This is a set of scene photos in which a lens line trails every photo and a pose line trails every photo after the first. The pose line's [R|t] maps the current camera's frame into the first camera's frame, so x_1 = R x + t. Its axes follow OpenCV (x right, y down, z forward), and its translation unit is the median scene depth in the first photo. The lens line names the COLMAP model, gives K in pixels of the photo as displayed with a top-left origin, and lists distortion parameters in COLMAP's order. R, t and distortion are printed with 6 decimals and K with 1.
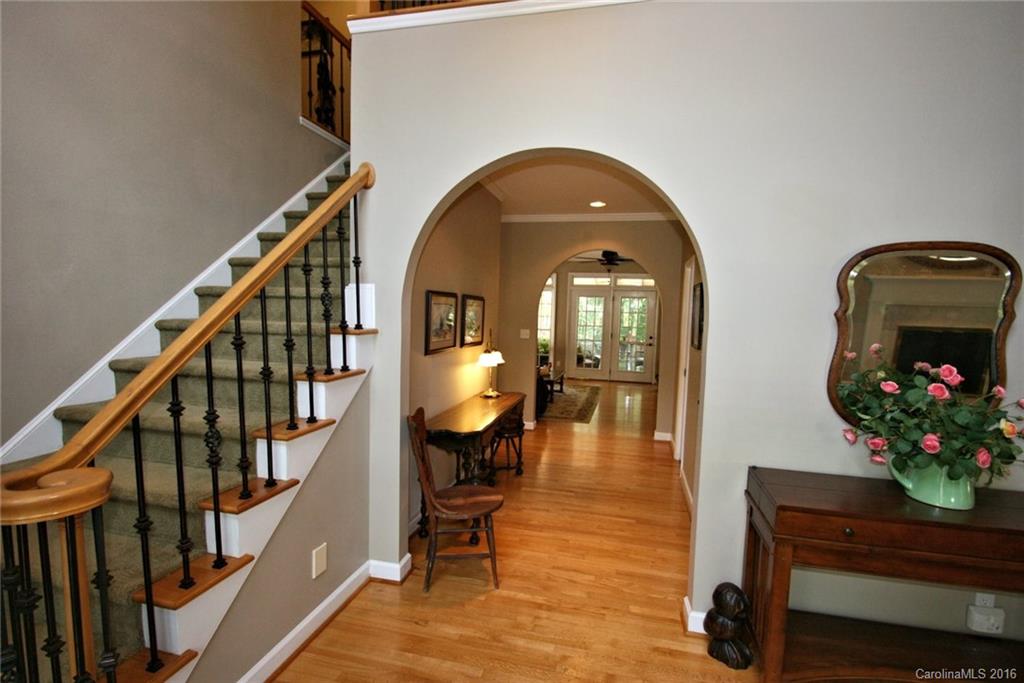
lens RADIAL K [[475.5, 0, 515.1], [0, 475.5, 353.9], [0, 0, 1]] dist [0.001564, -0.010625]
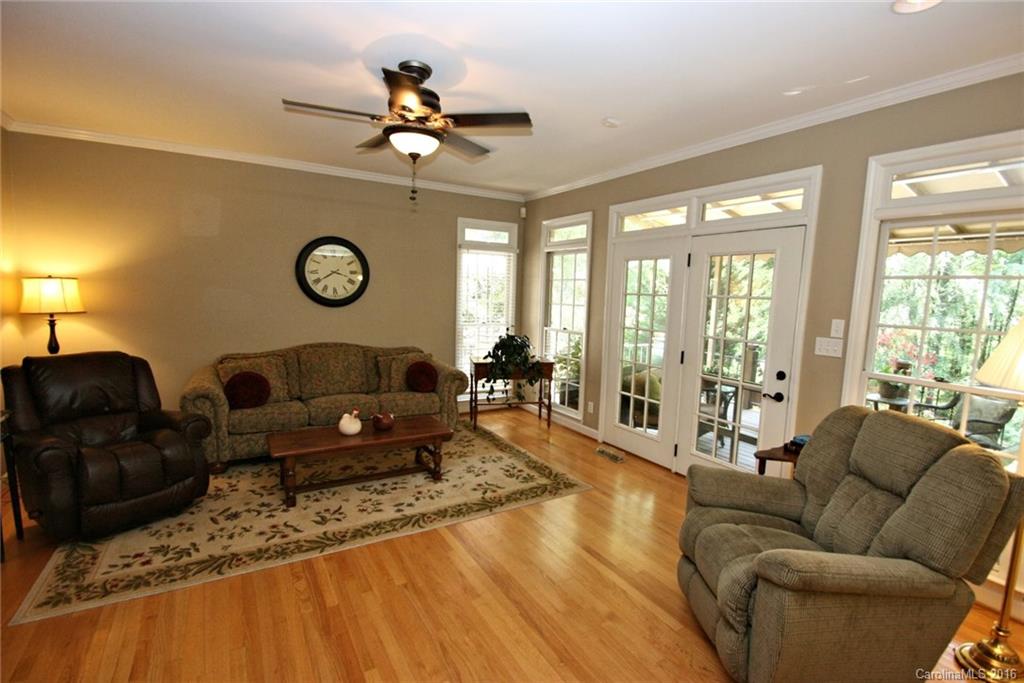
lens RADIAL K [[475.5, 0, 515.1], [0, 475.5, 353.9], [0, 0, 1]] dist [0.001564, -0.010625]
pose [[0.703081, 0.084781, -0.706038, 0.372562], [-0.074964, 0.996172, 0.044971, -0.048092], [0.707148, 0.021309, 0.706745, 0.630040]]
